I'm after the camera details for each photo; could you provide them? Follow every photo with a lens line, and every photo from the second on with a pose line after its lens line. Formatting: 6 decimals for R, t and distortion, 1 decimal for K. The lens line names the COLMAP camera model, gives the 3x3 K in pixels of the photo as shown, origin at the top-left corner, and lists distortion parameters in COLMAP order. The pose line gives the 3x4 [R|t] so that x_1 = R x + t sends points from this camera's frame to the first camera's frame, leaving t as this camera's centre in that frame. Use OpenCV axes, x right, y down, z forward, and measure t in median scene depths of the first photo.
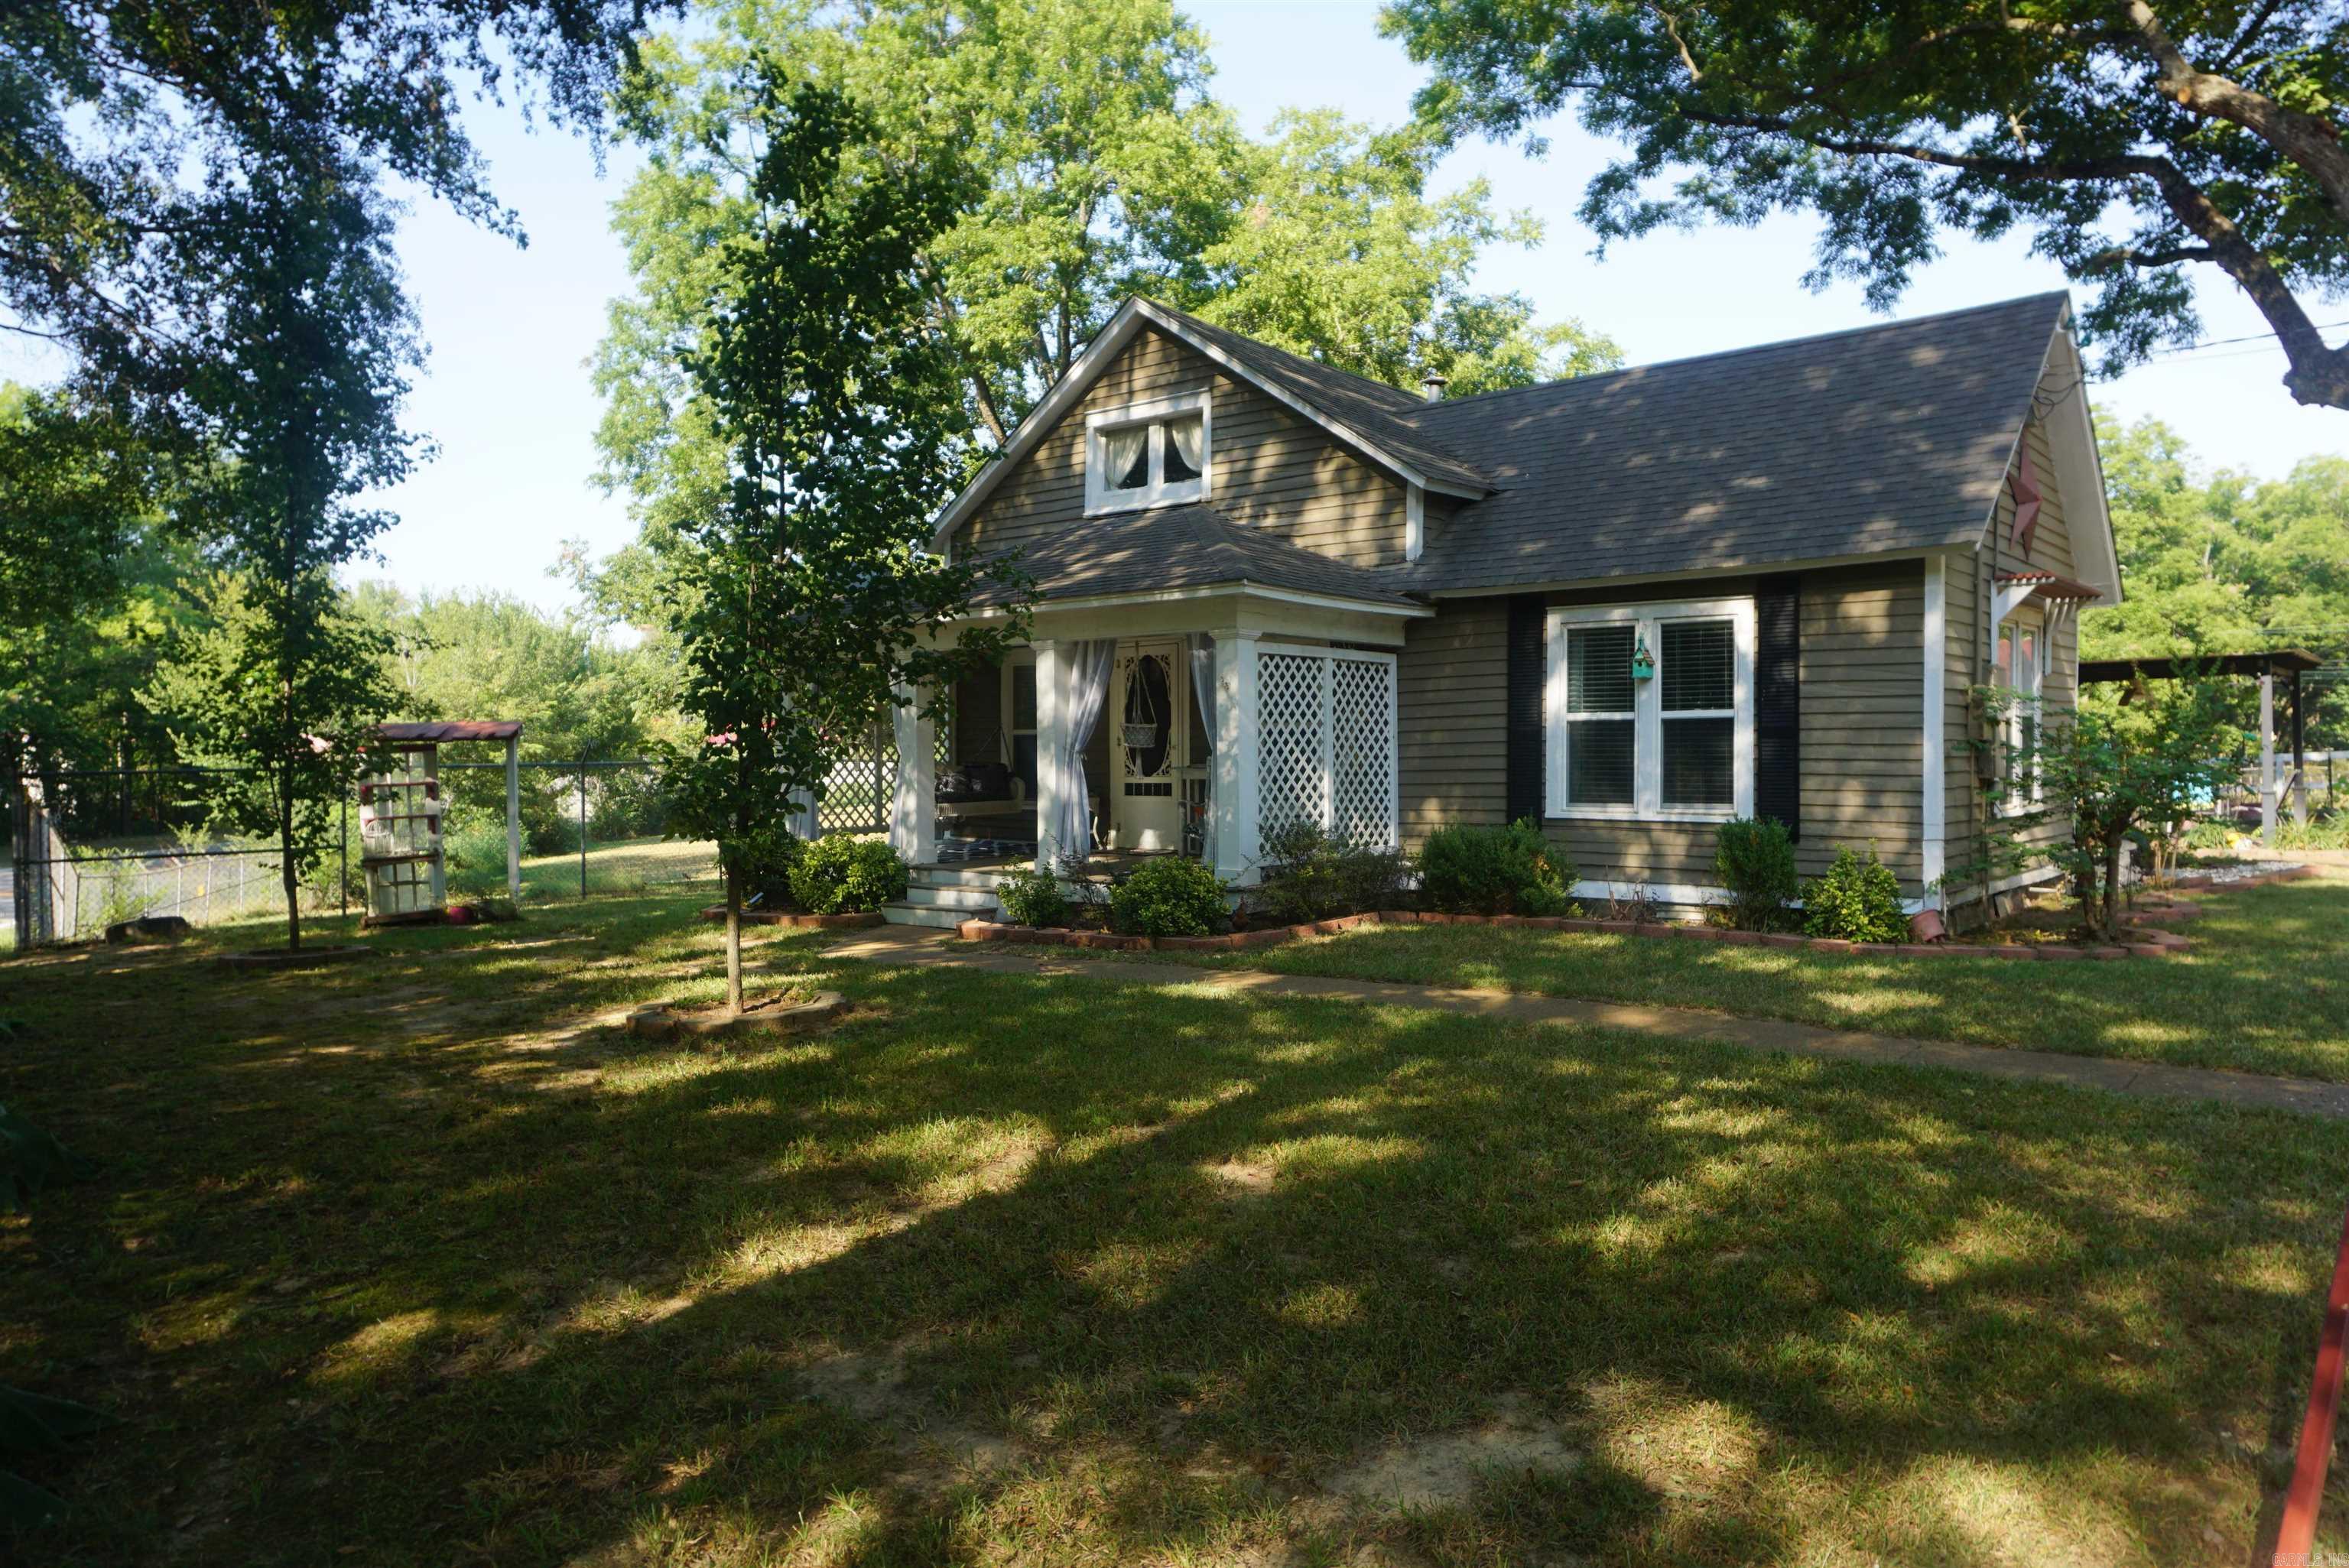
lens RADIAL K [[1561.7, 0, 1181.2], [0, 1561.7, 782.9], [0, 0, 1]] dist [-0.052326, 0.032517]
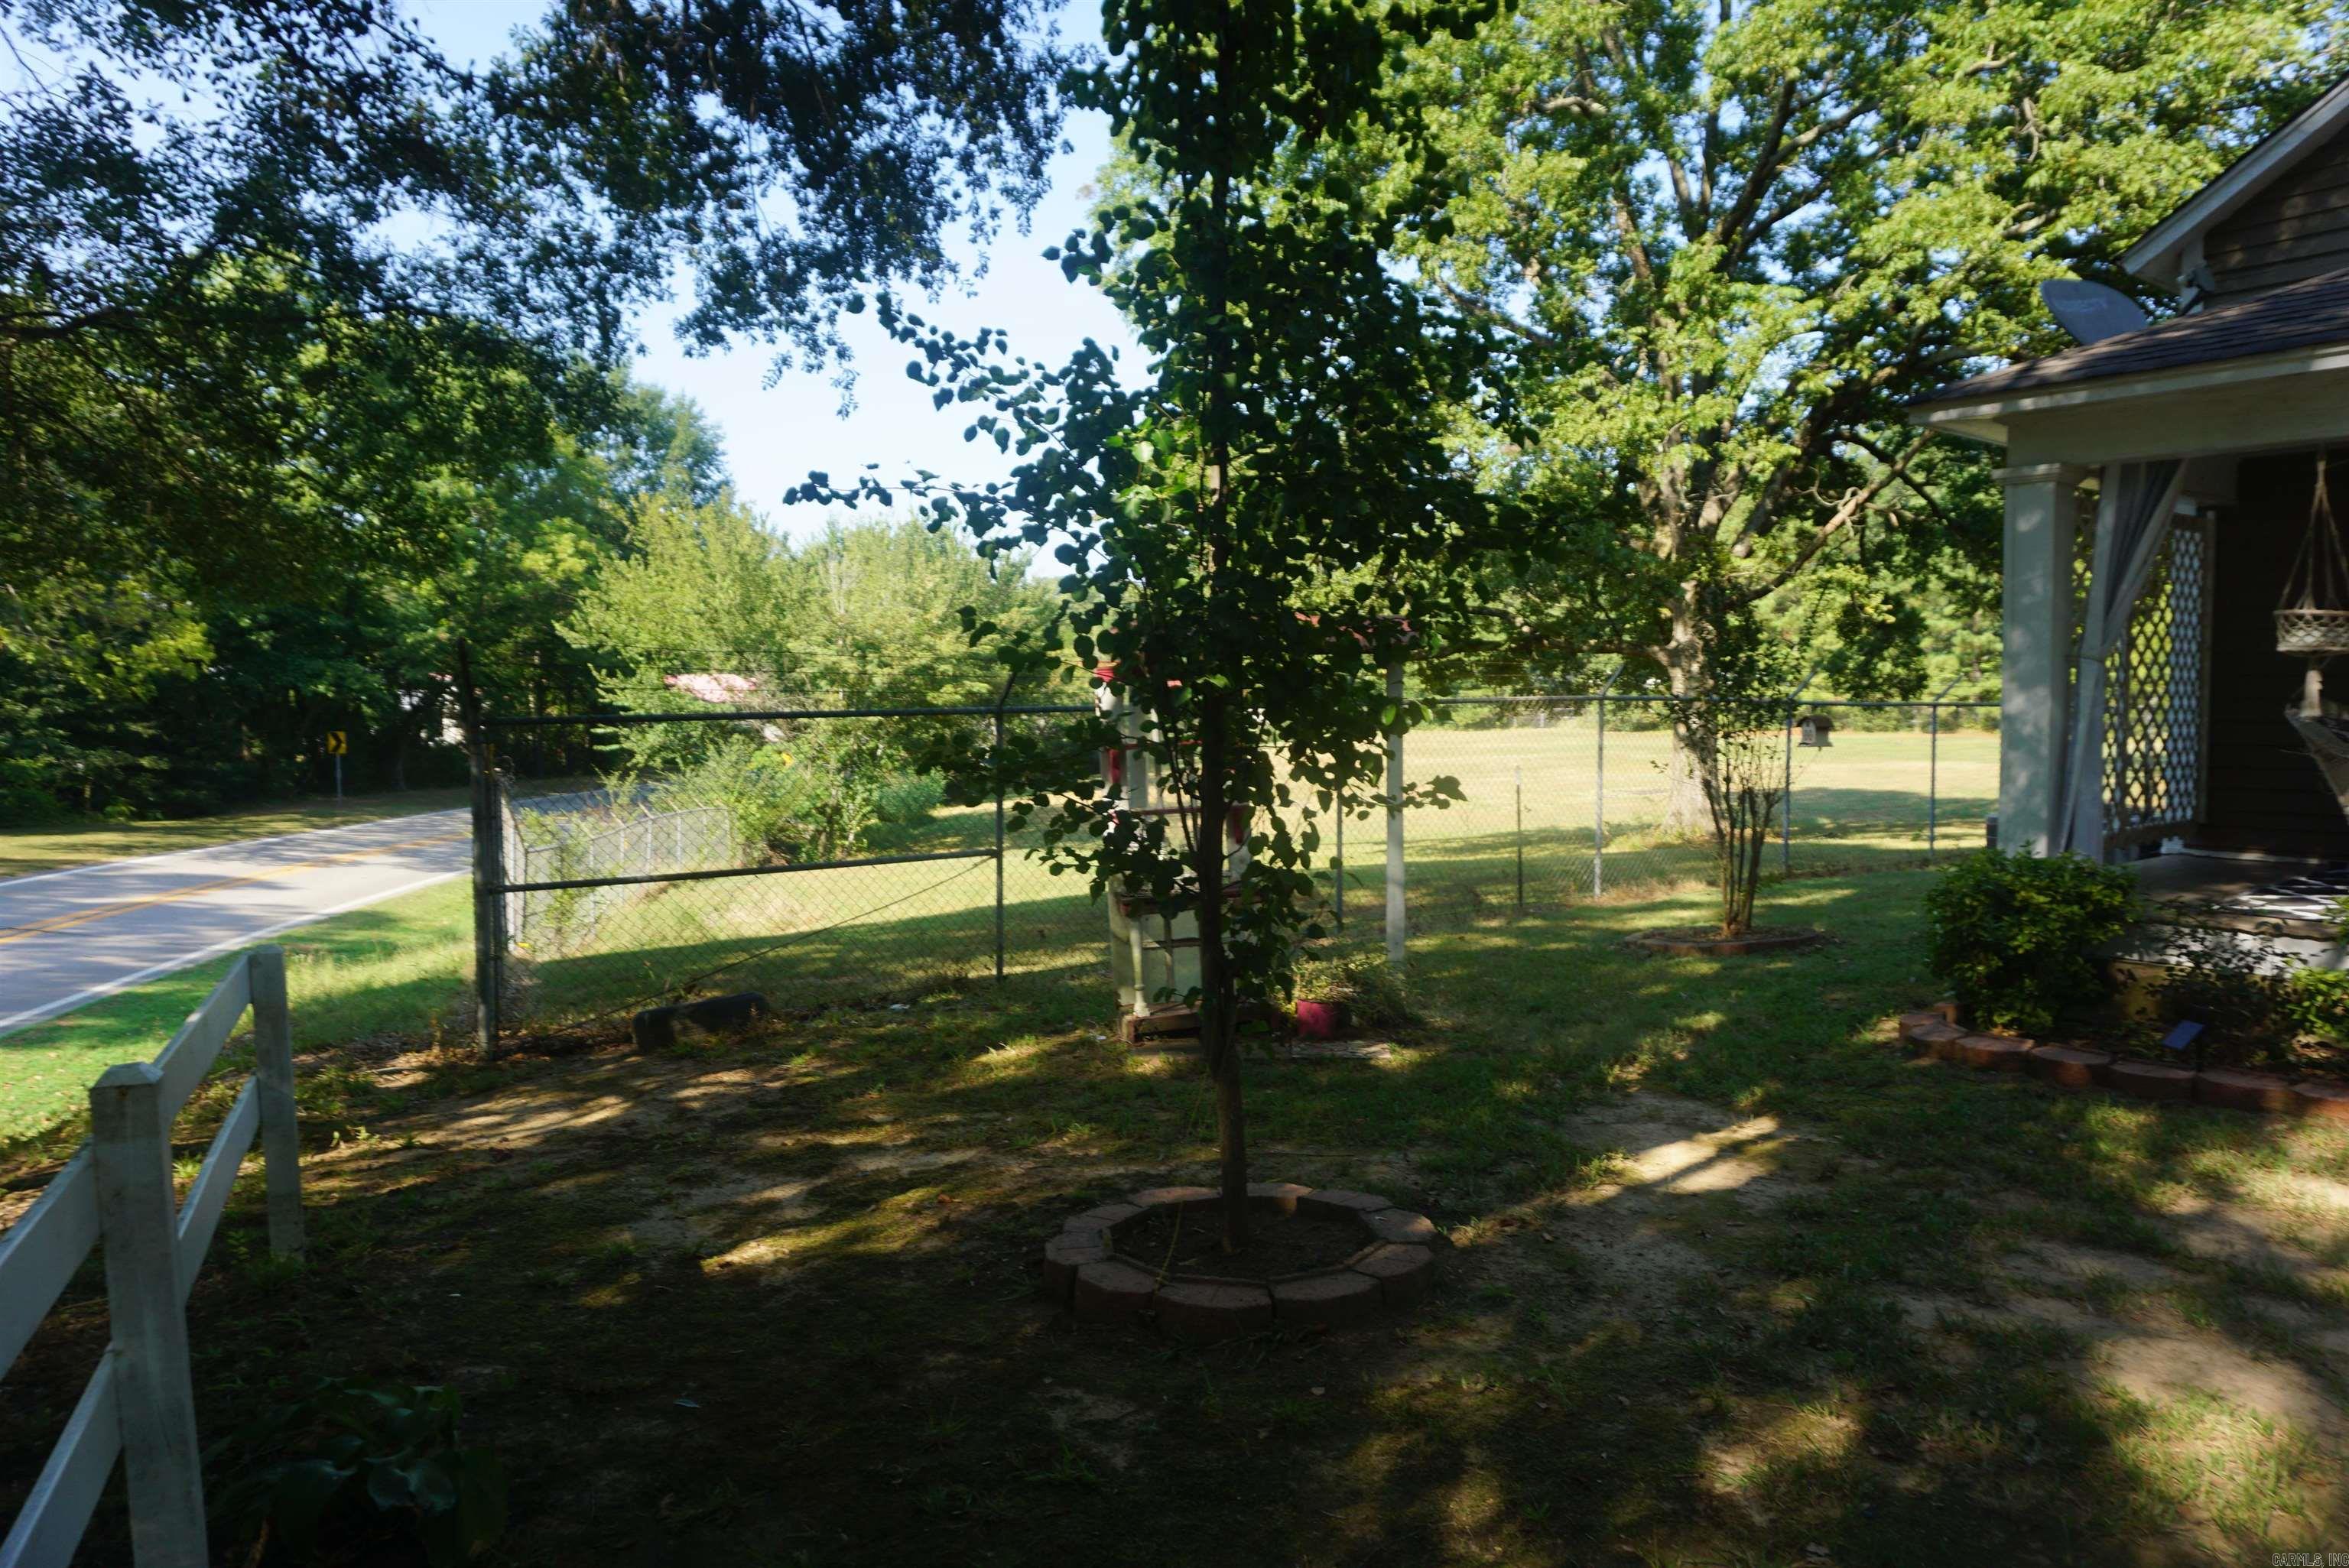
lens RADIAL K [[1561.7, 0, 1170.9], [0, 1561.7, 786.4], [0, 0, 1]] dist [-0.052326, 0.032517]
pose [[0.979076, 0.017861, -0.202708, -0.131622], [-0.010828, 0.999302, 0.035756, 0.000566], [0.203205, -0.032813, 0.978586, 0.163200]]
